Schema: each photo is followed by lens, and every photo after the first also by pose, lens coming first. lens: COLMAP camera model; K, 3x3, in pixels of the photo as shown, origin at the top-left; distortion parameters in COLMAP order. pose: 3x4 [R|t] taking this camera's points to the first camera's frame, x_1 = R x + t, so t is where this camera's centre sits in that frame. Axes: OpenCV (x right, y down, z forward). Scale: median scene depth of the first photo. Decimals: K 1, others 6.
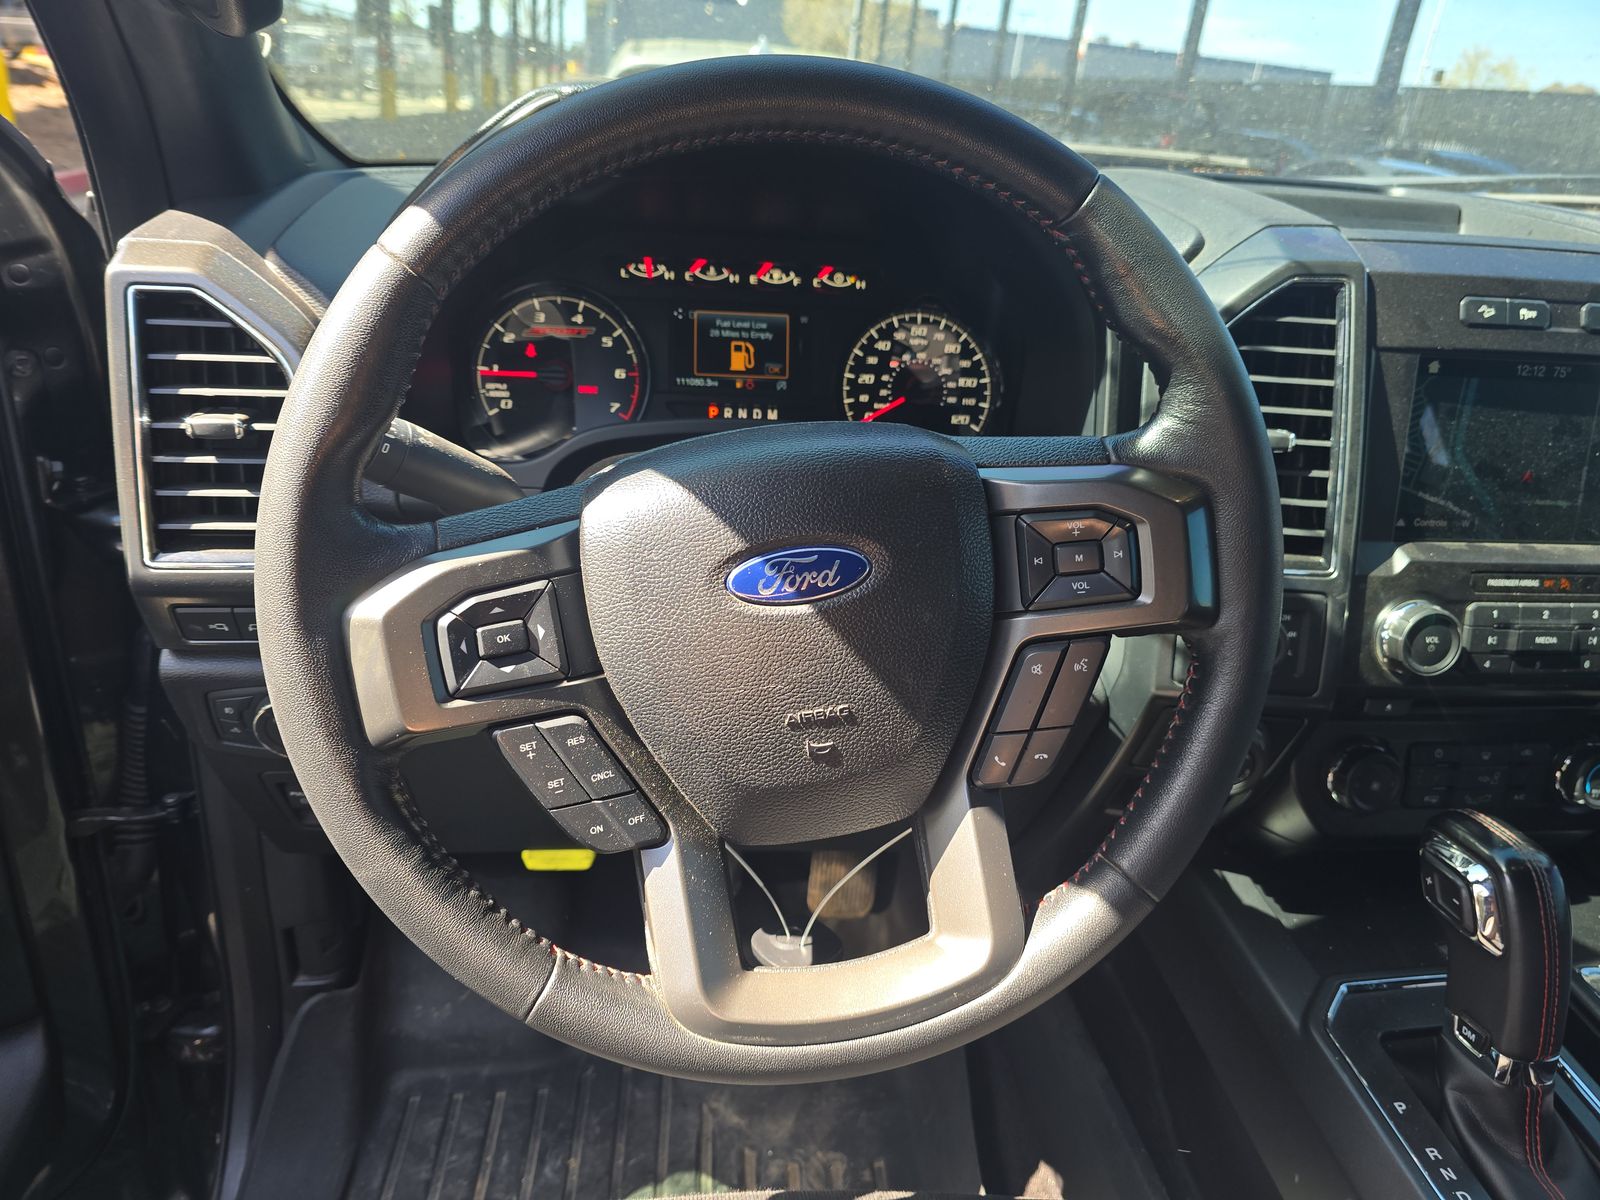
lens RADIAL K [[1107.1, 0, 802.9], [0, 1107.1, 614.0], [0, 0, 1]] dist [0.038493, -0.051747]
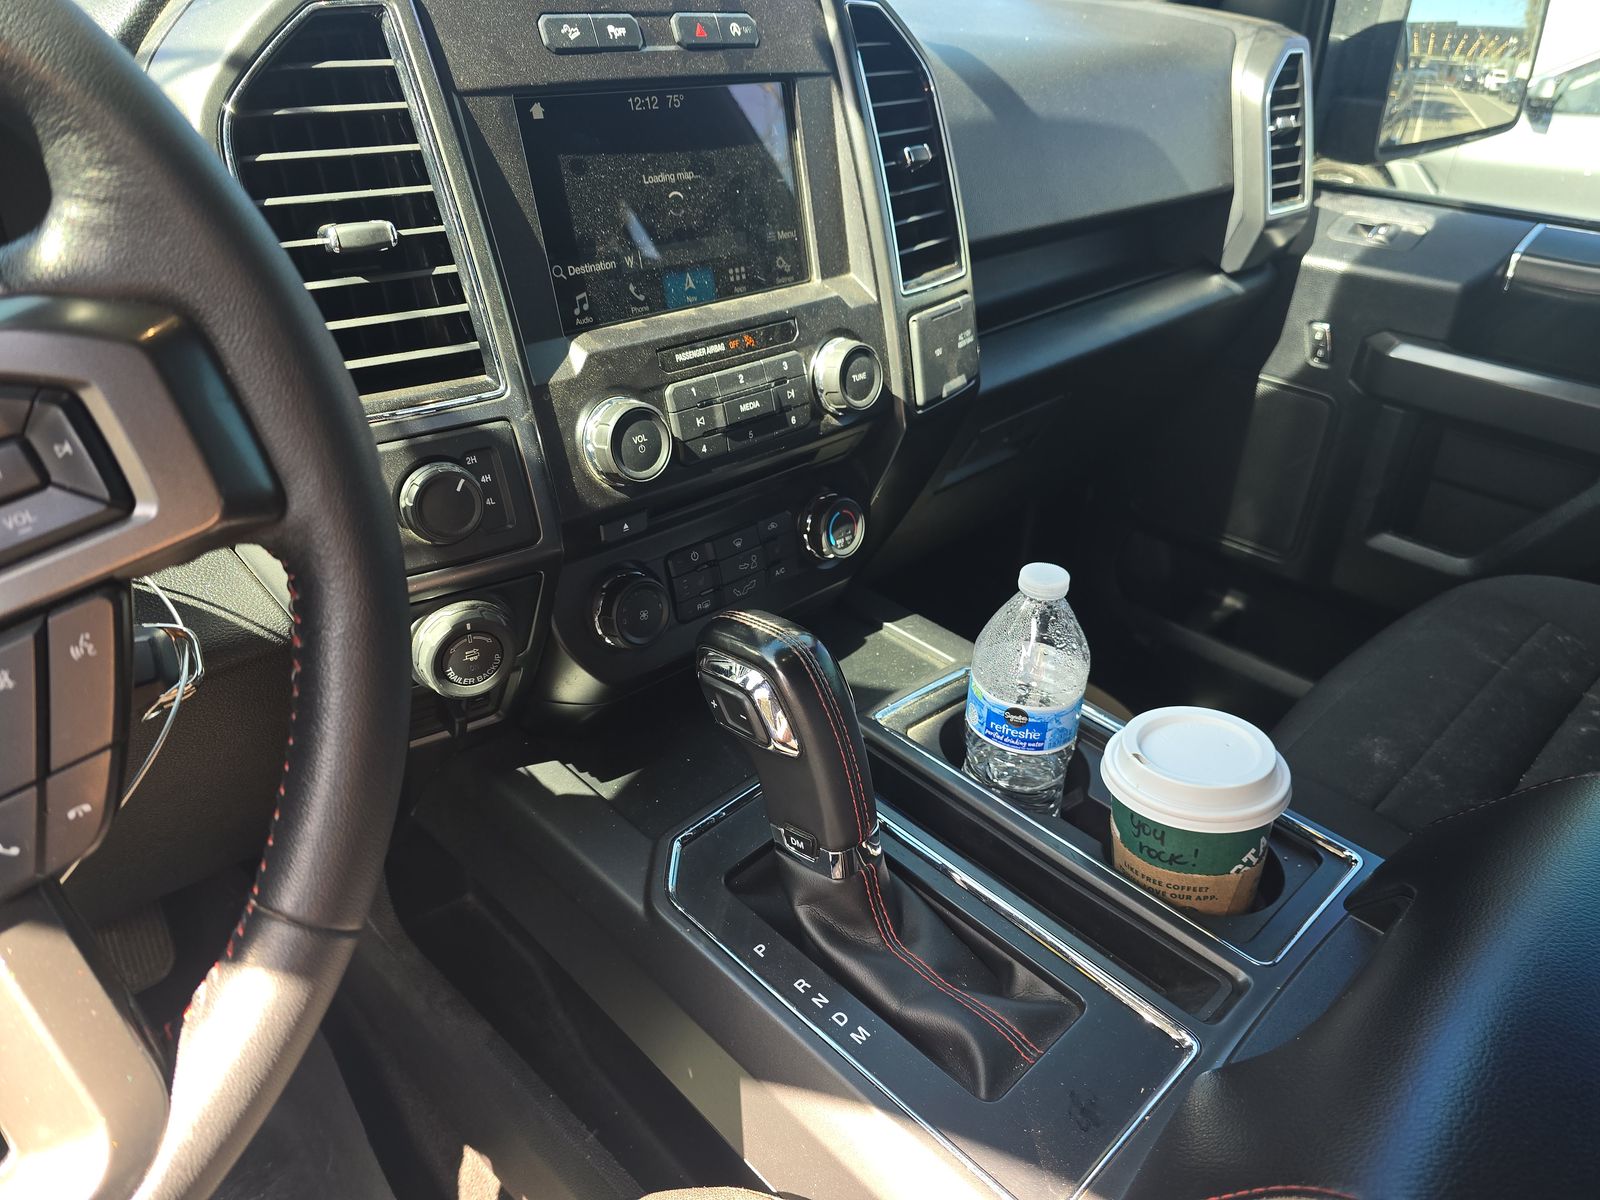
lens RADIAL K [[1067.5, 0, 806.6], [0, 1067.5, 616.3], [0, 0, 1]] dist [0.055925, -0.049076]
pose [[0.793491, -0.352633, 0.496007, 0.203521], [0.284627, 0.935422, 0.209698, 0.014129], [-0.537922, -0.025217, 0.842617, 0.222732]]
